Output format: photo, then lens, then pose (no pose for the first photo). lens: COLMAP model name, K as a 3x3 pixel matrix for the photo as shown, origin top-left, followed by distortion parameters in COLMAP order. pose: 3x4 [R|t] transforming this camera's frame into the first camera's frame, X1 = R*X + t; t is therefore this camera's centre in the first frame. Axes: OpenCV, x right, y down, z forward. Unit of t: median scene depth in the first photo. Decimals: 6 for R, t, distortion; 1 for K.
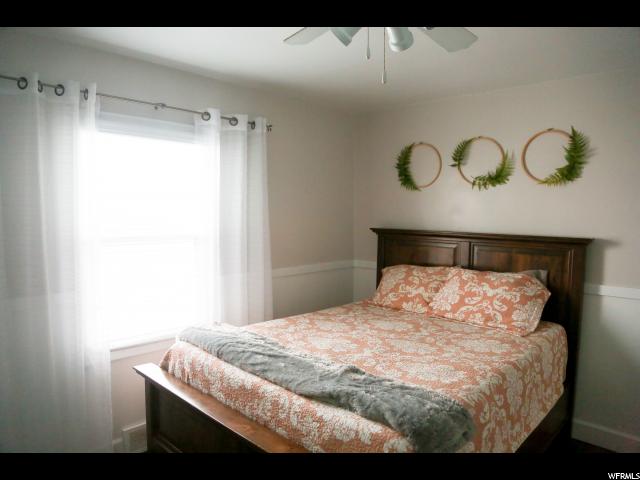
lens RADIAL K [[436.6, 0, 321.1], [0, 436.6, 235.3], [0, 0, 1]] dist [-0.108734, 0.048539]
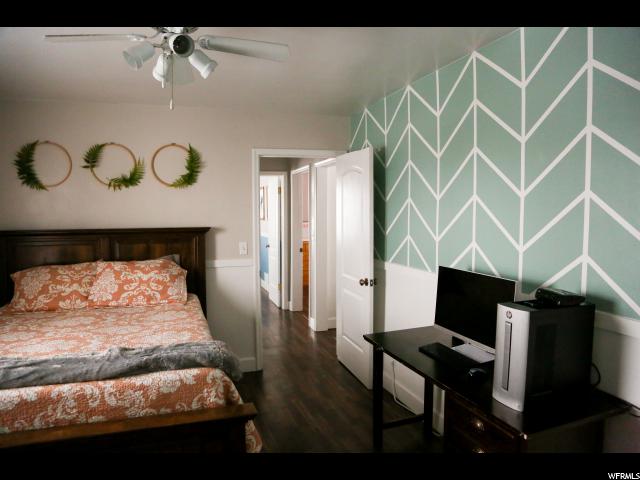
lens RADIAL K [[436.6, 0, 320.8], [0, 436.6, 240.5], [0, 0, 1]] dist [-0.108734, 0.048539]
pose [[0.463522, -0.071729, 0.883177, -0.428522], [0.060897, 0.996940, 0.049008, 0.003289], [-0.883990, 0.031066, 0.466472, 0.011273]]
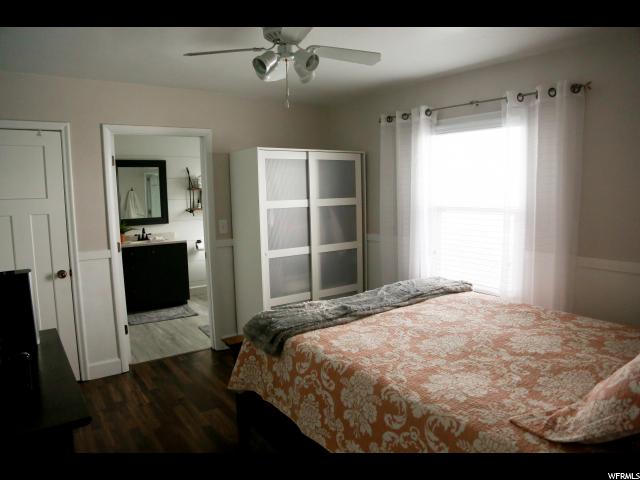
lens RADIAL K [[436.6, 0, 321.8], [0, 436.6, 240.2], [0, 0, 1]] dist [-0.108734, 0.048539]
pose [[-0.191851, 0.106482, -0.975631, 0.899010], [-0.042621, 0.992255, 0.116677, -0.030420], [0.980498, 0.063967, -0.185826, 0.766161]]
